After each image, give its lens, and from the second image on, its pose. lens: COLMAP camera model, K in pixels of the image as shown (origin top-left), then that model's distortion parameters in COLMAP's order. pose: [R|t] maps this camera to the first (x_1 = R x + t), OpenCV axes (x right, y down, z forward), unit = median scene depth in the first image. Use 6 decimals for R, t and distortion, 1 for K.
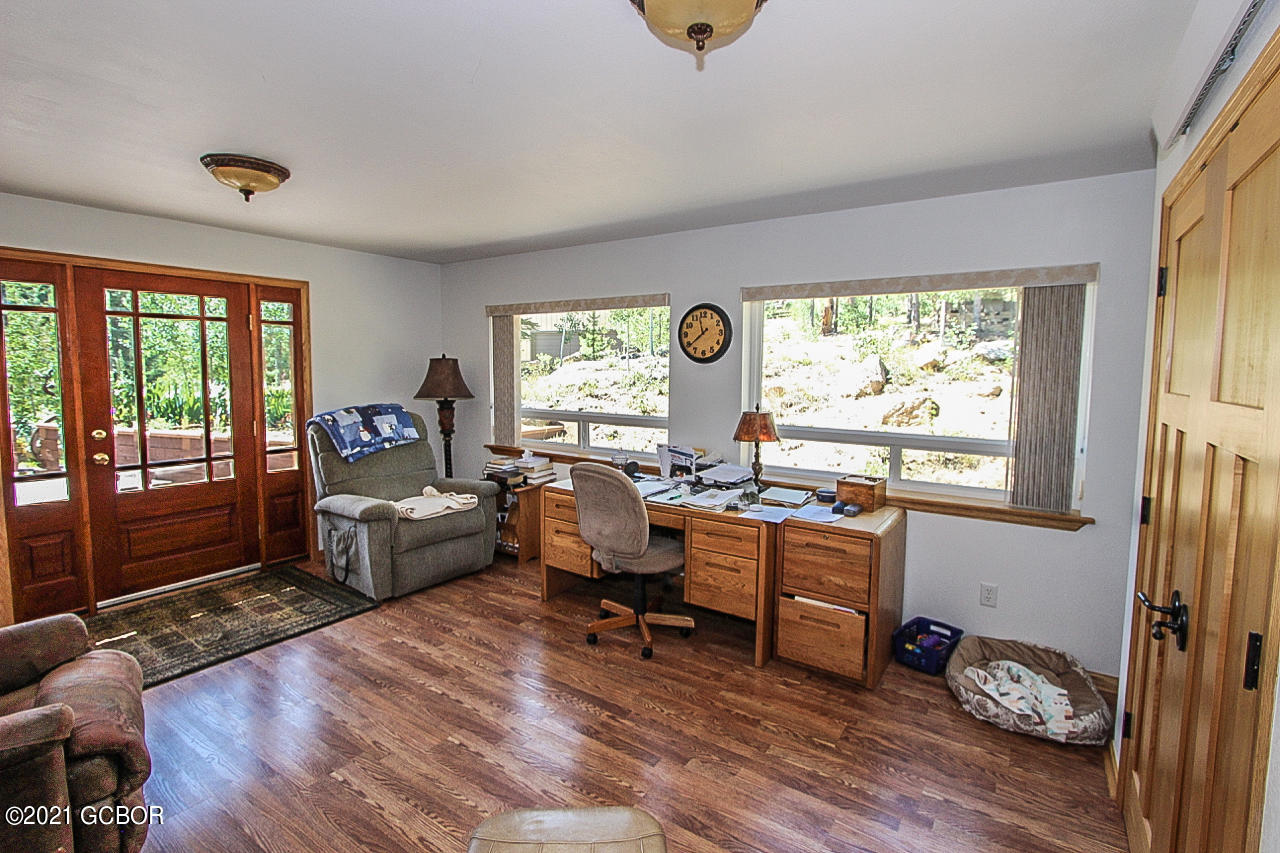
lens RADIAL K [[591.6, 0, 641.6], [0, 591.6, 423.7], [0, 0, 1]] dist [-0.015479, 0.001118]
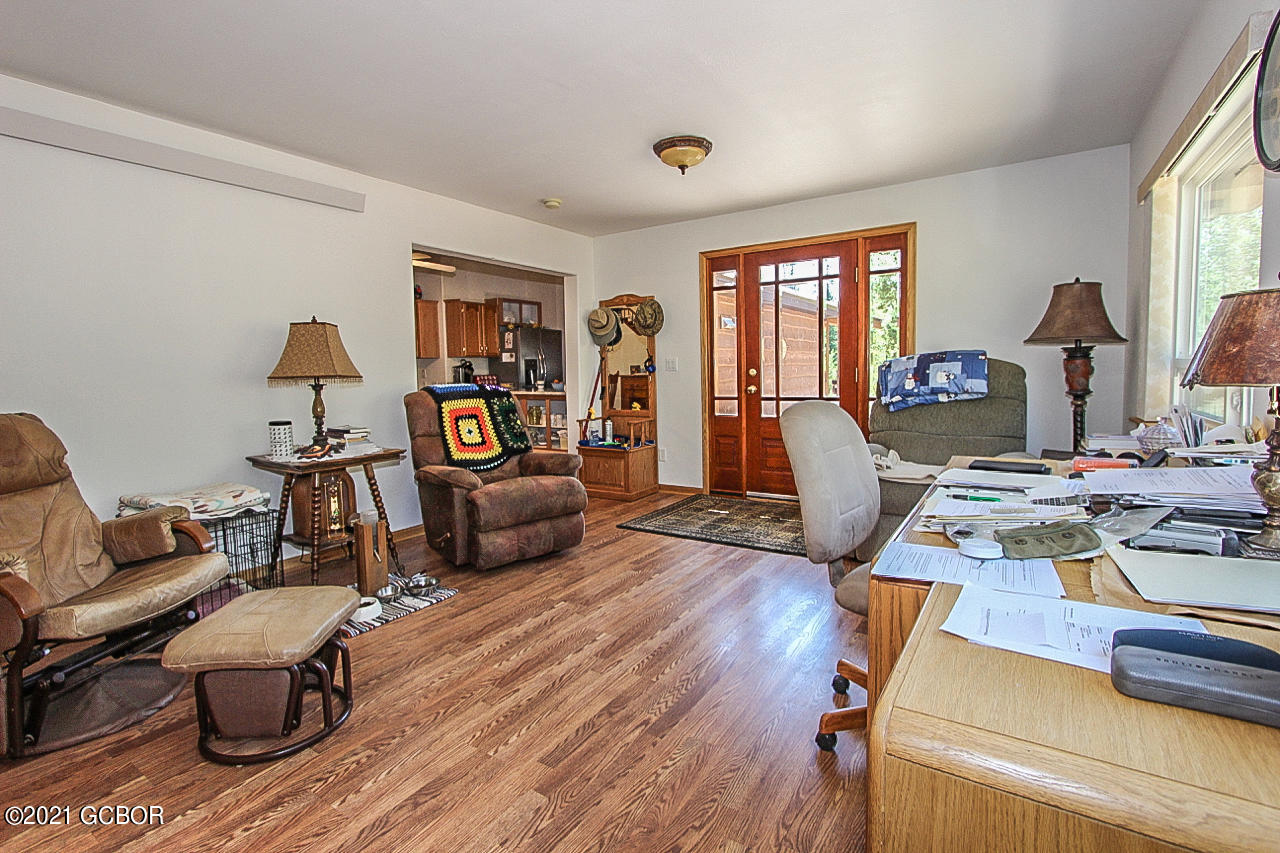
lens RADIAL K [[591.6, 0, 641.5], [0, 591.6, 421.1], [0, 0, 1]] dist [-0.015479, 0.001118]
pose [[0.019885, 0.077294, -0.996810, 0.461568], [-0.074877, 0.994322, 0.075608, 0.044616], [0.996994, 0.073135, 0.025560, 0.662239]]
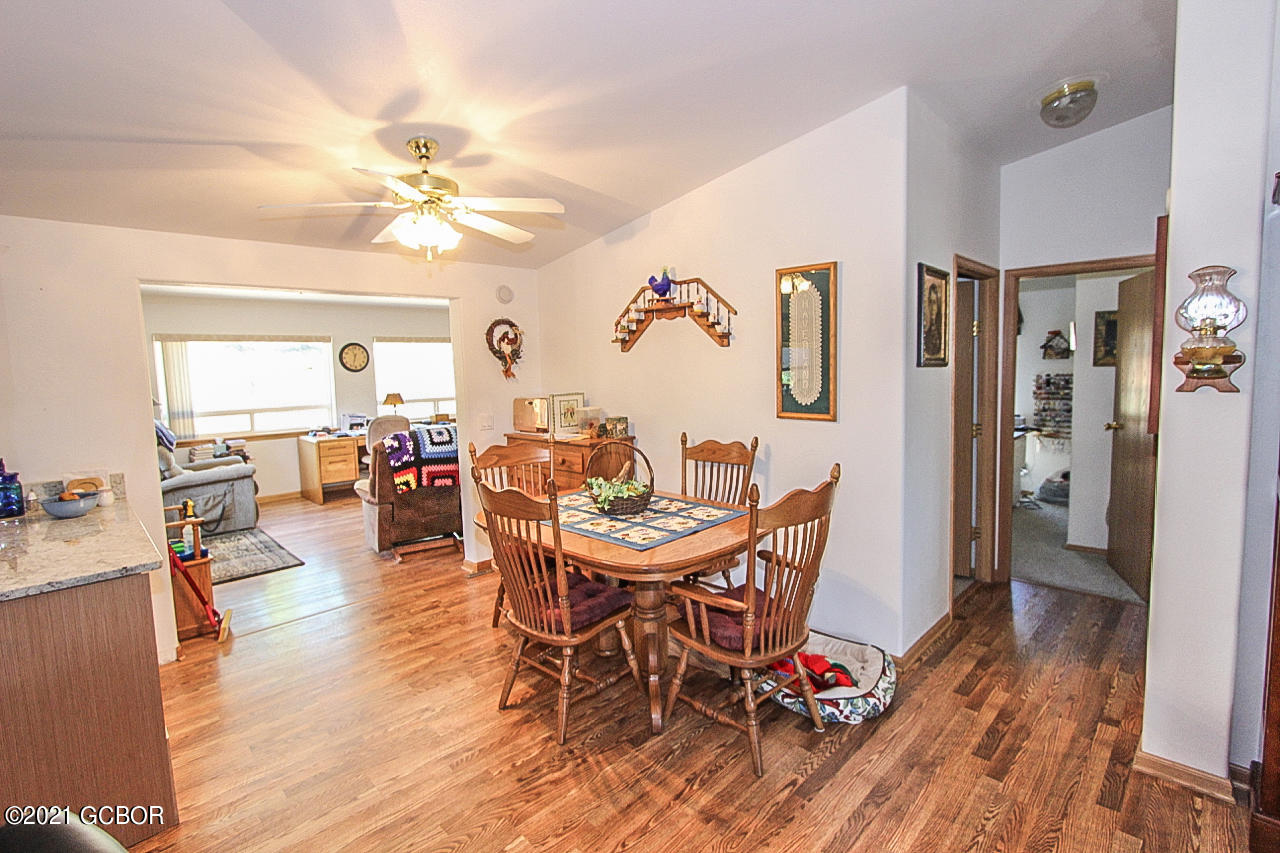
lens RADIAL K [[591.6, 0, 637.8], [0, 591.6, 417.9], [0, 0, 1]] dist [-0.015479, 0.001118]
pose [[0.196167, -0.102675, 0.975180, -1.780505], [0.121974, 0.989334, 0.079629, 0.010432], [-0.972955, 0.103326, 0.206599, -0.356042]]
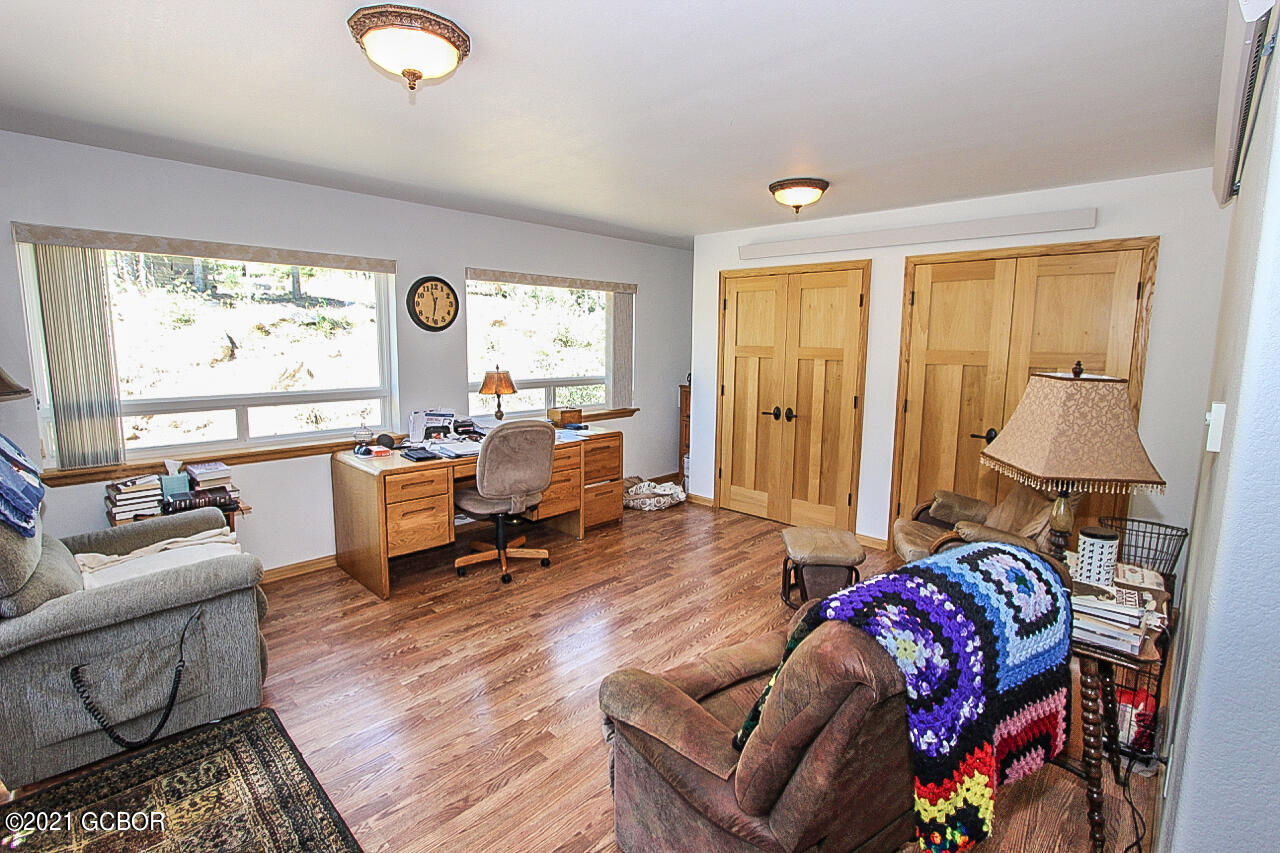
lens RADIAL K [[591.6, 0, 642.4], [0, 591.6, 425.7], [0, 0, 1]] dist [-0.015479, 0.001118]
pose [[0.165406, -0.156076, 0.973797, -0.972564], [0.083694, 0.986058, 0.143825, -0.058778], [-0.982668, 0.057711, 0.176162, 0.466621]]
